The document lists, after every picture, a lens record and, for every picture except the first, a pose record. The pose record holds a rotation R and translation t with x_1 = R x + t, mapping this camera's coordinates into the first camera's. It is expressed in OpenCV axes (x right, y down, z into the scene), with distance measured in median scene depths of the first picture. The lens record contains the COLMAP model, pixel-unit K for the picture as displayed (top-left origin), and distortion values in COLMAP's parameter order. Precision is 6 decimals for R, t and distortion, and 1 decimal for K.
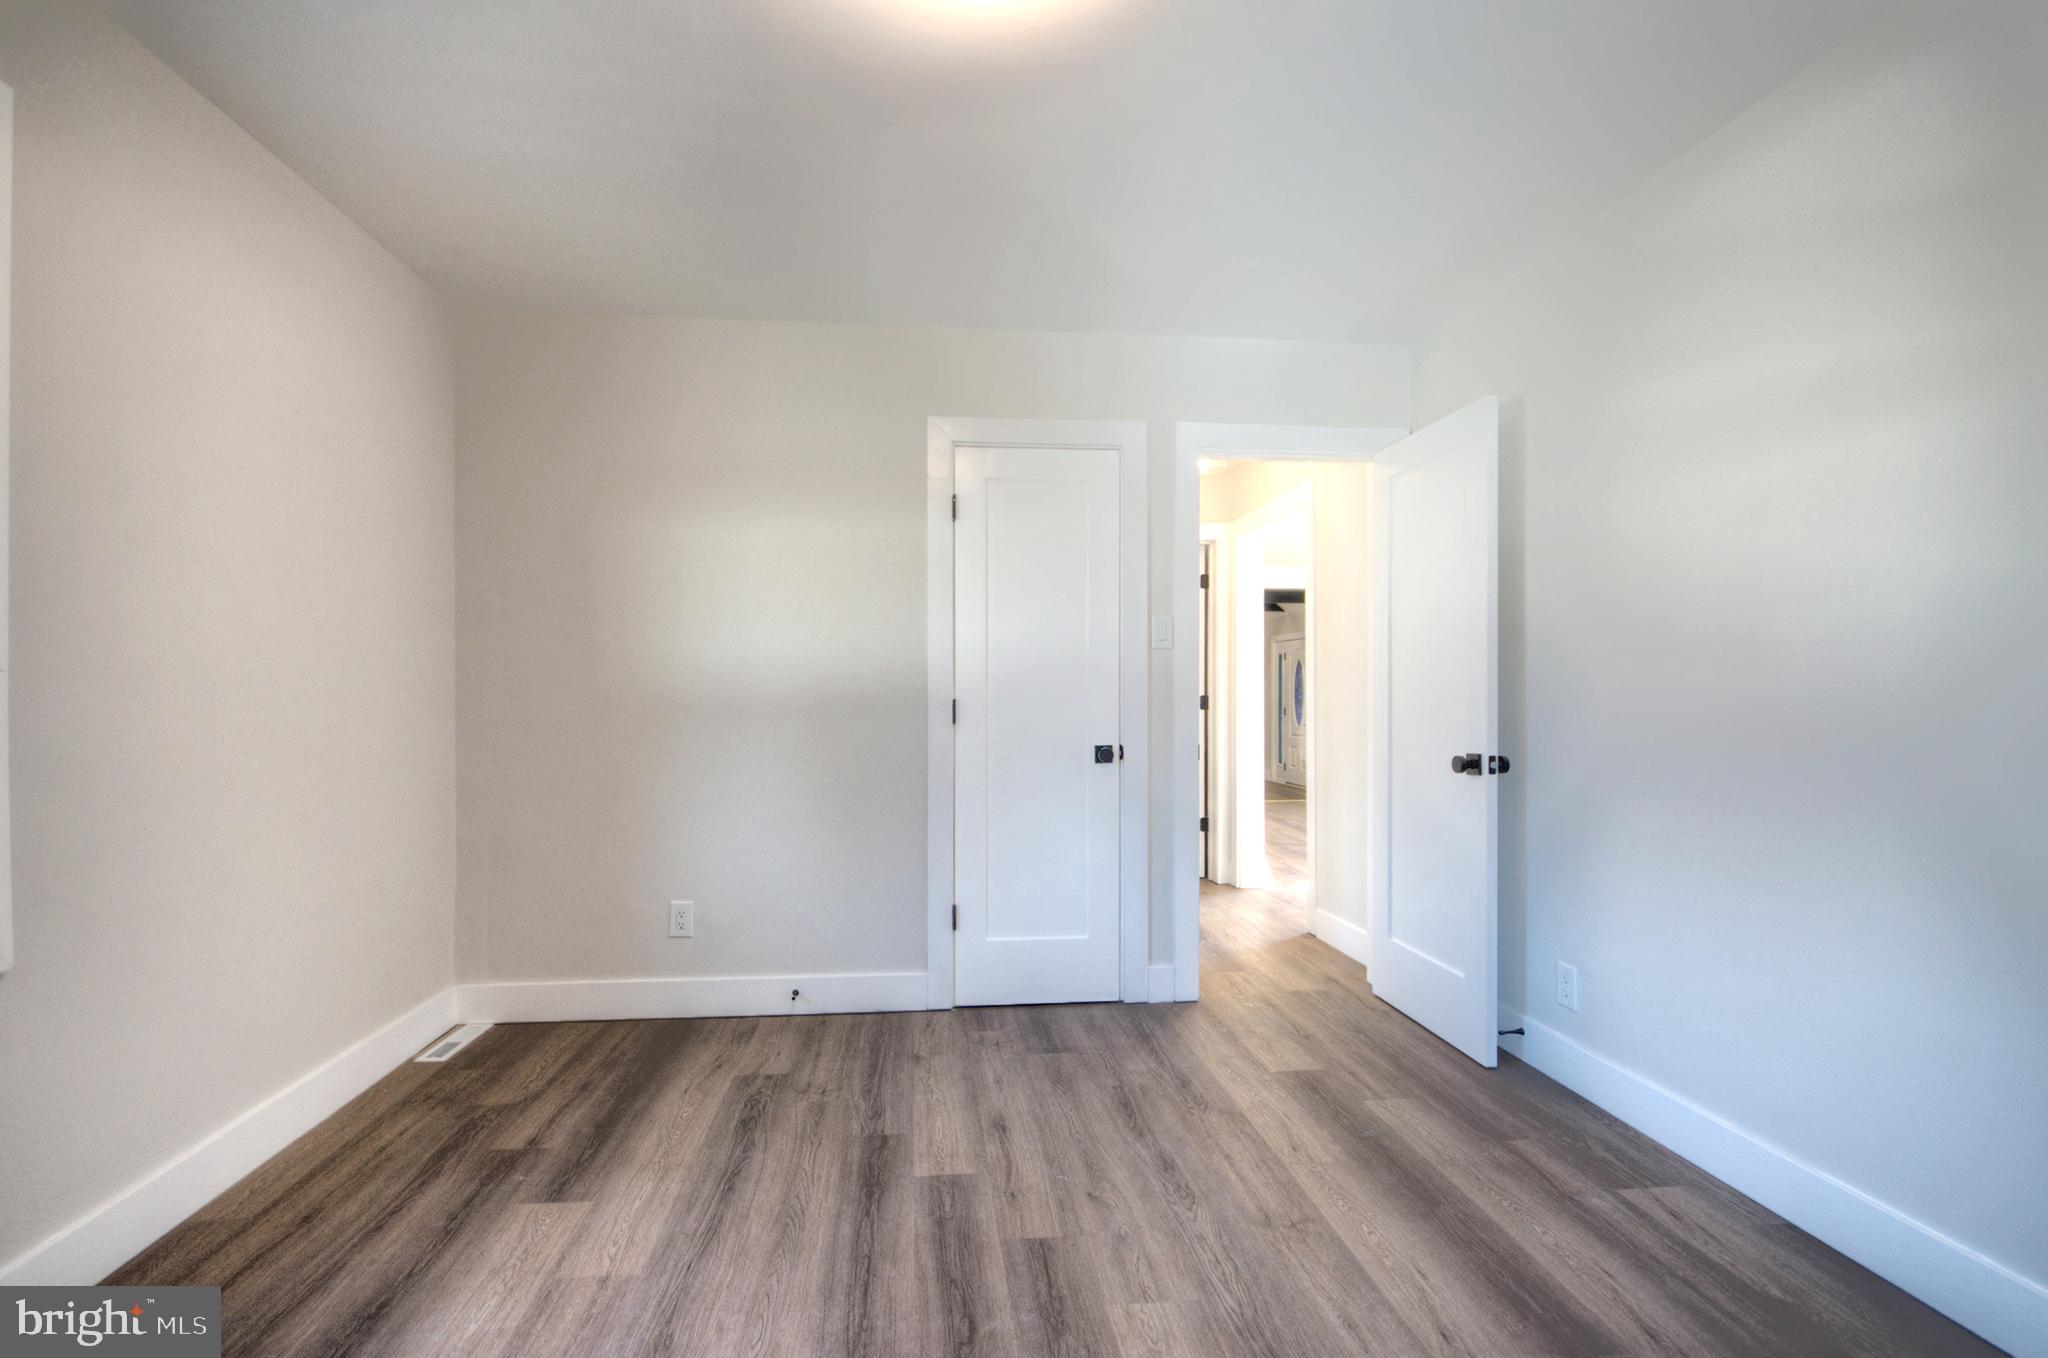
lens RADIAL K [[942.3, 0, 1024.1], [0, 942.3, 688.8], [0, 0, 1]] dist [-0.001651, 0.000579]
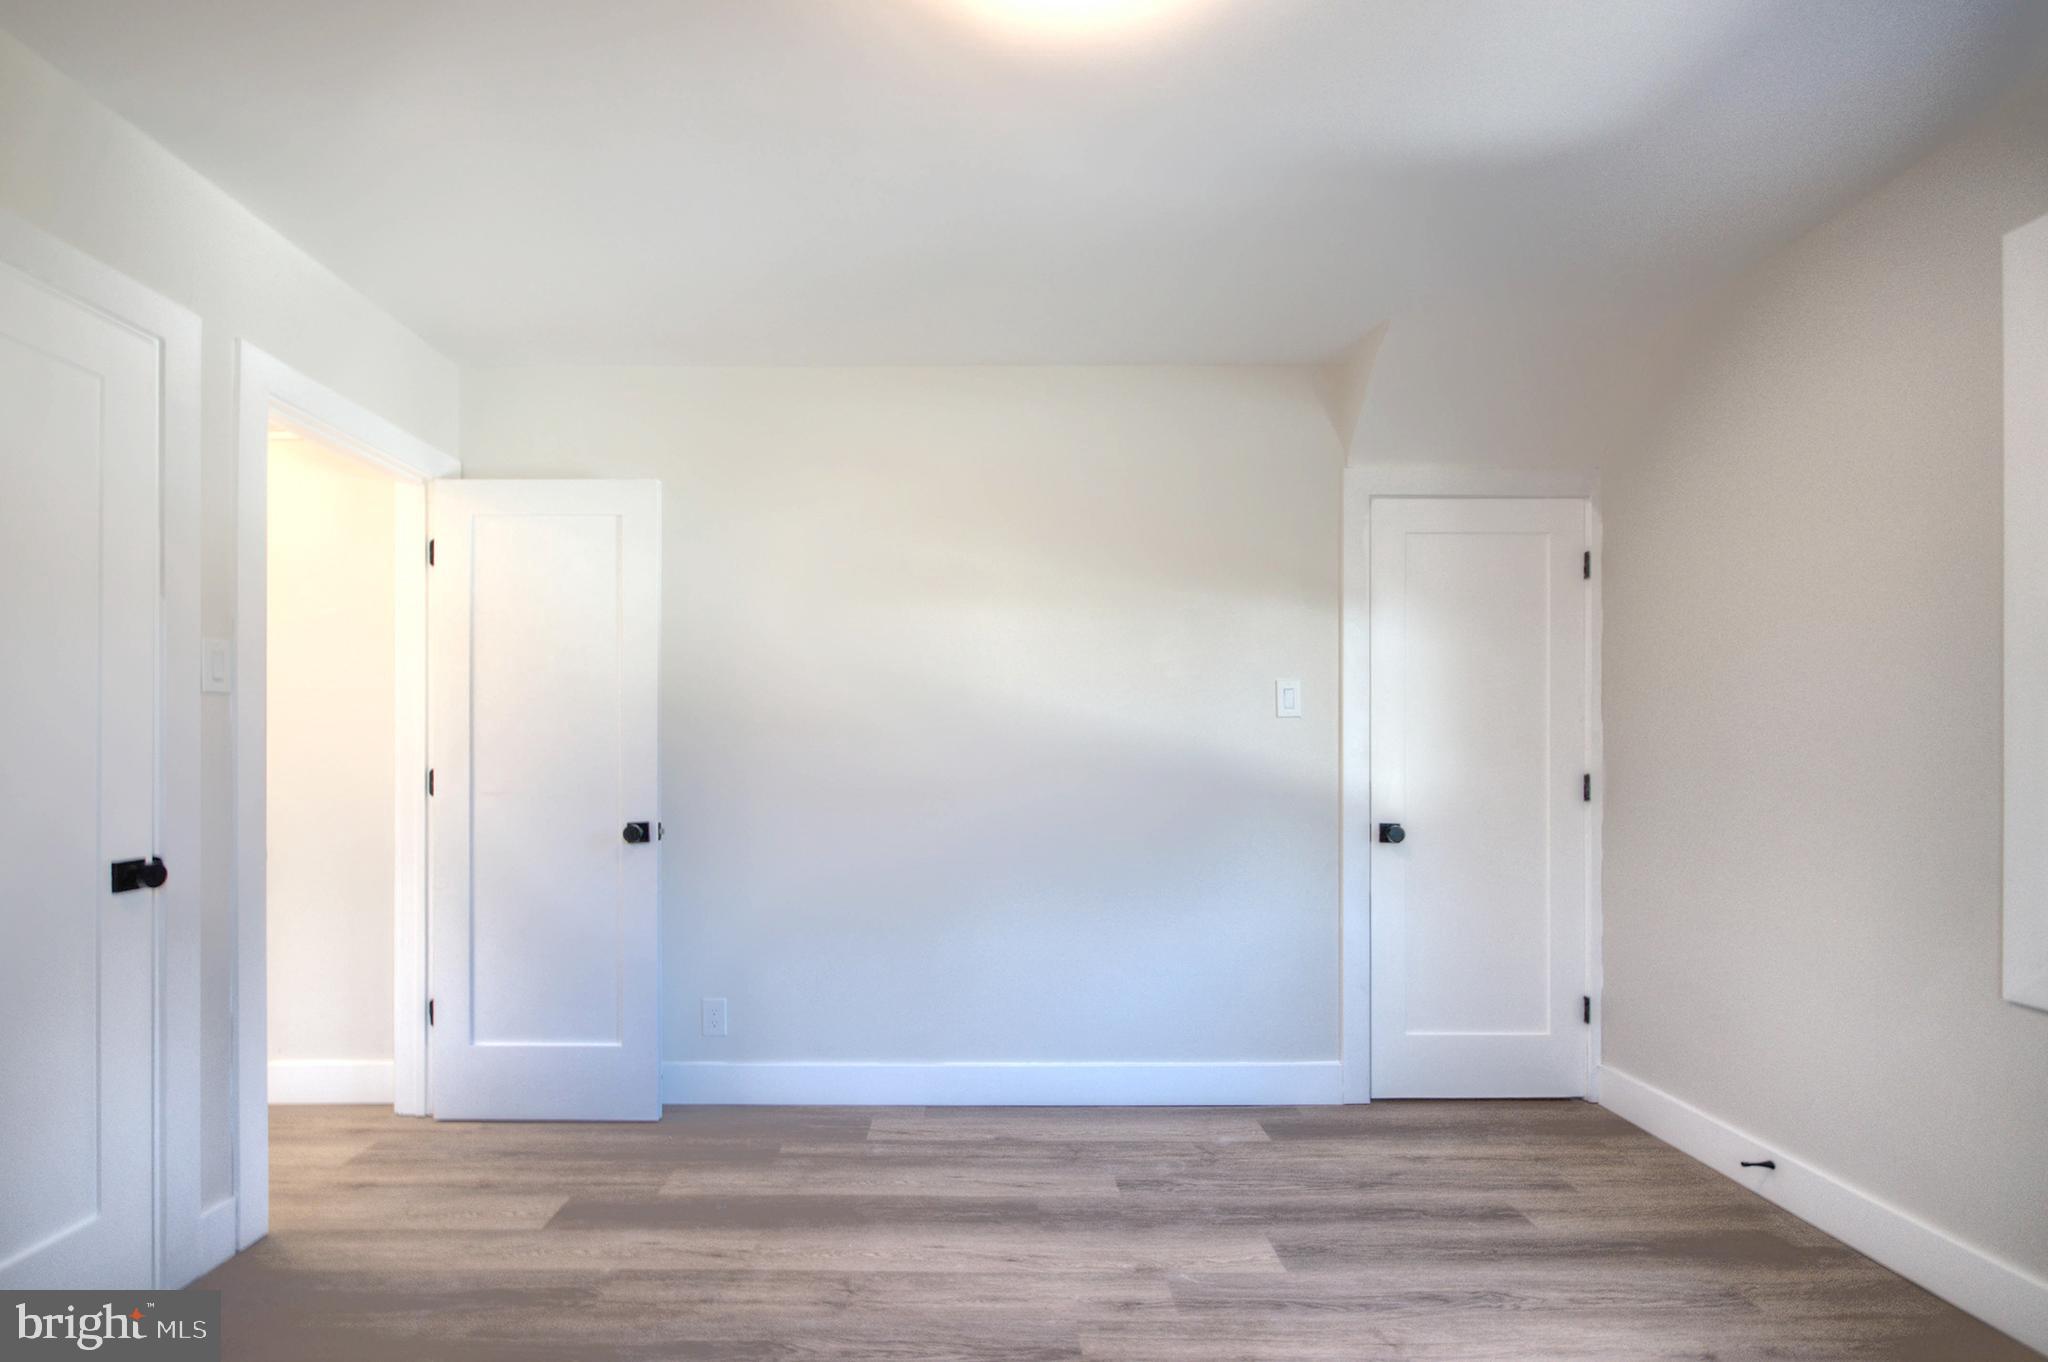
lens RADIAL K [[921.3, 0, 977.5], [0, 921.3, 756.1], [0, 0, 1]] dist [-0.000946, 0.000070]
pose [[0.125620, -0.000190, 0.992078, -0.473923], [-0.001559, 0.999999, 0.000388, -0.002239], [-0.992077, -0.001595, 0.125620, 0.519225]]
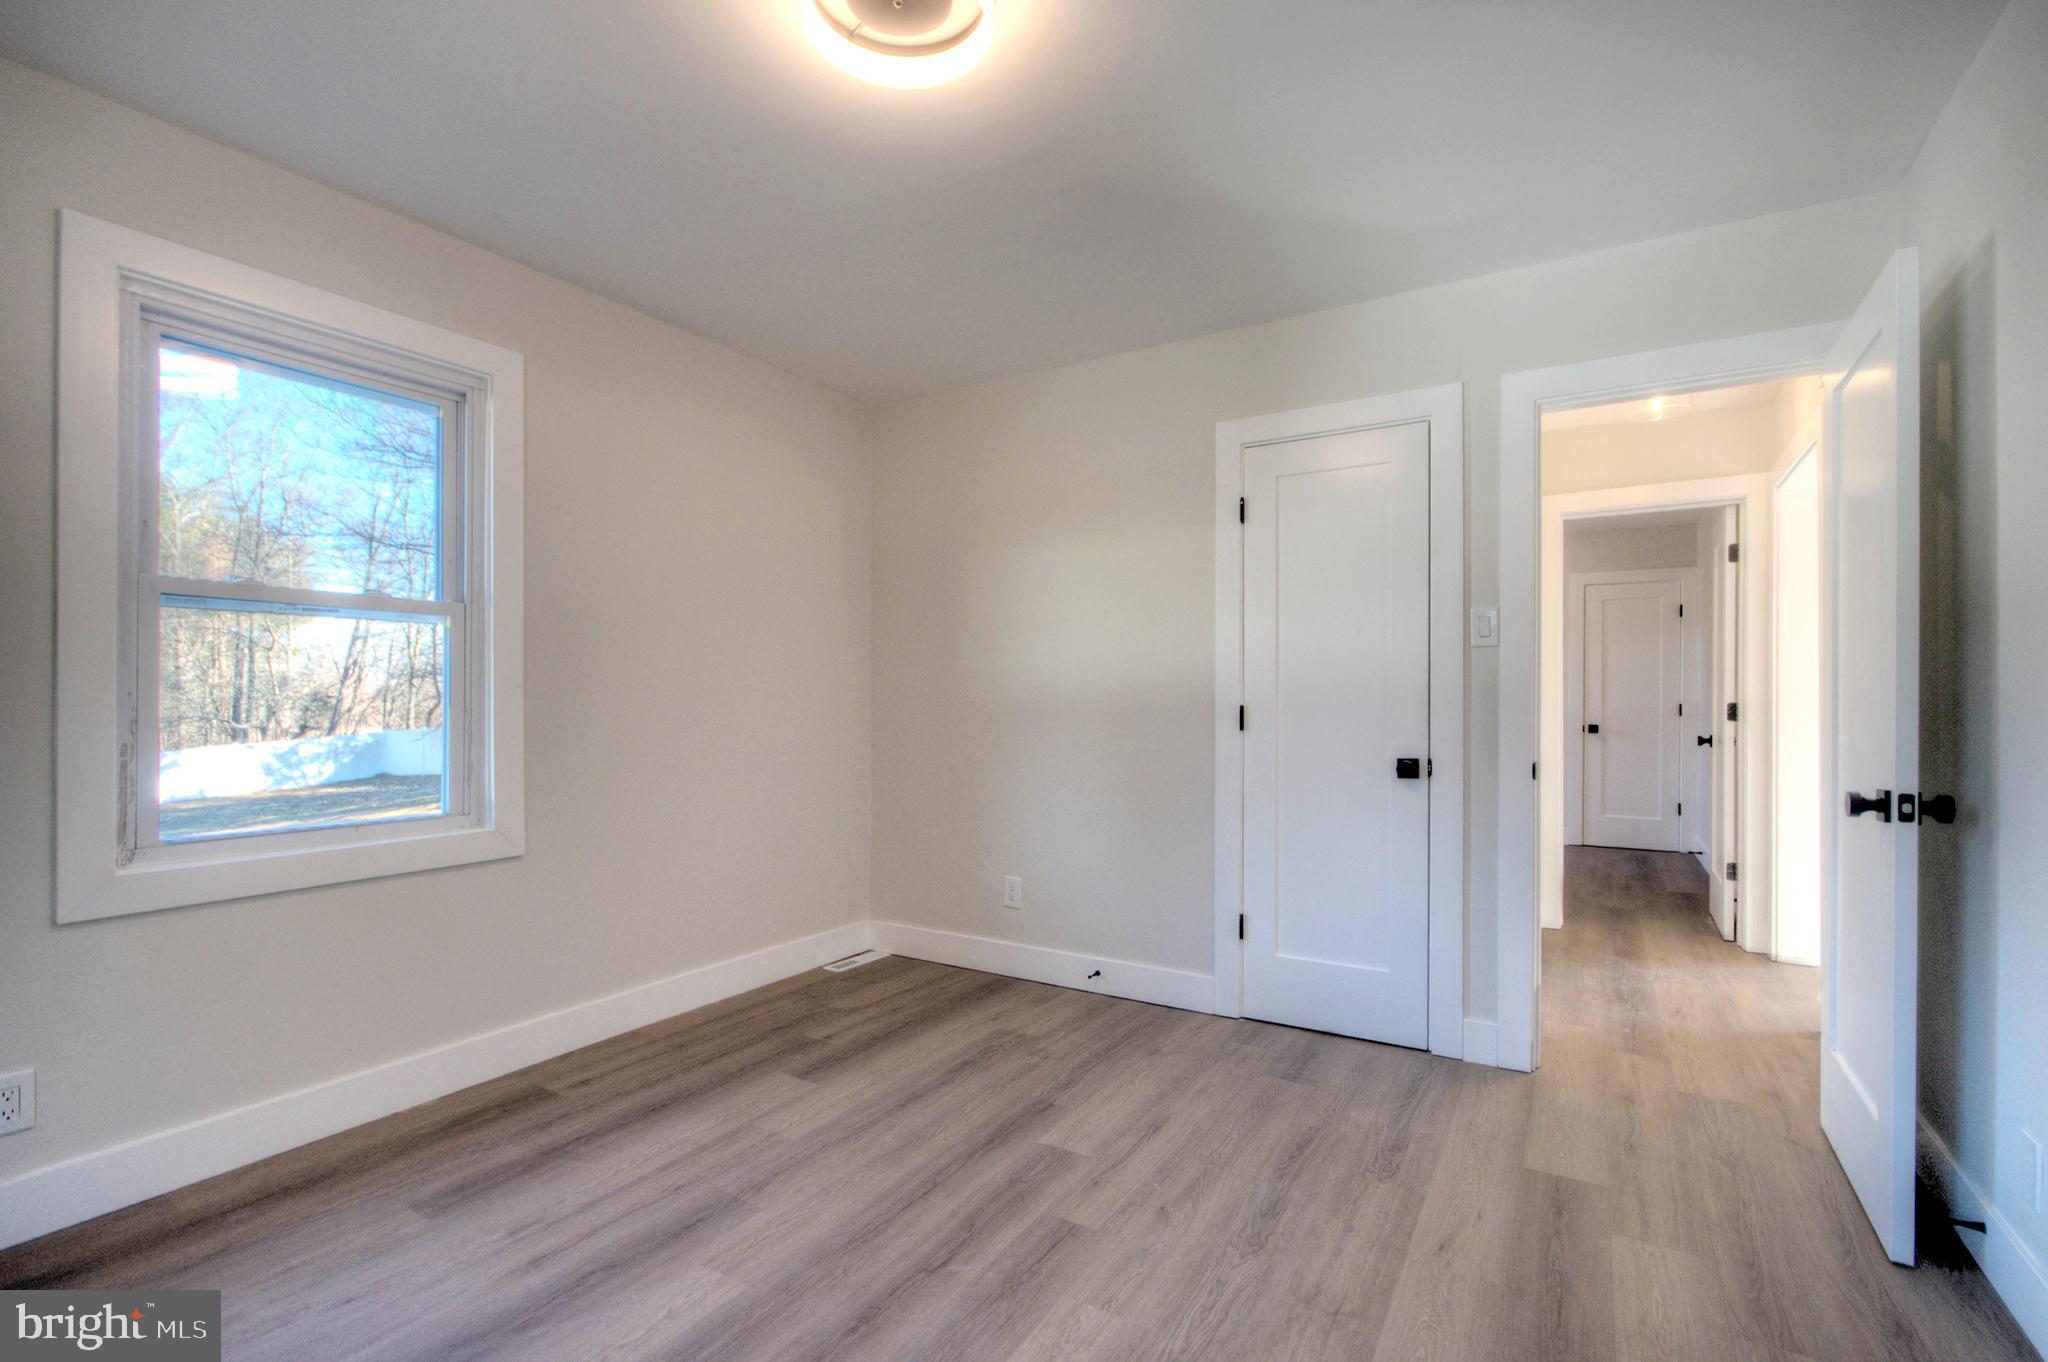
lens RADIAL K [[940.1, 0, 1031.2], [0, 940.1, 698.0], [0, 0, 1]] dist [-0.000878, 0.000568]
pose [[0.790196, -0.001030, -0.612854, 0.415674], [0.003056, 0.999993, 0.002259, 0.000284], [0.612847, -0.003658, 0.790193, 0.102716]]
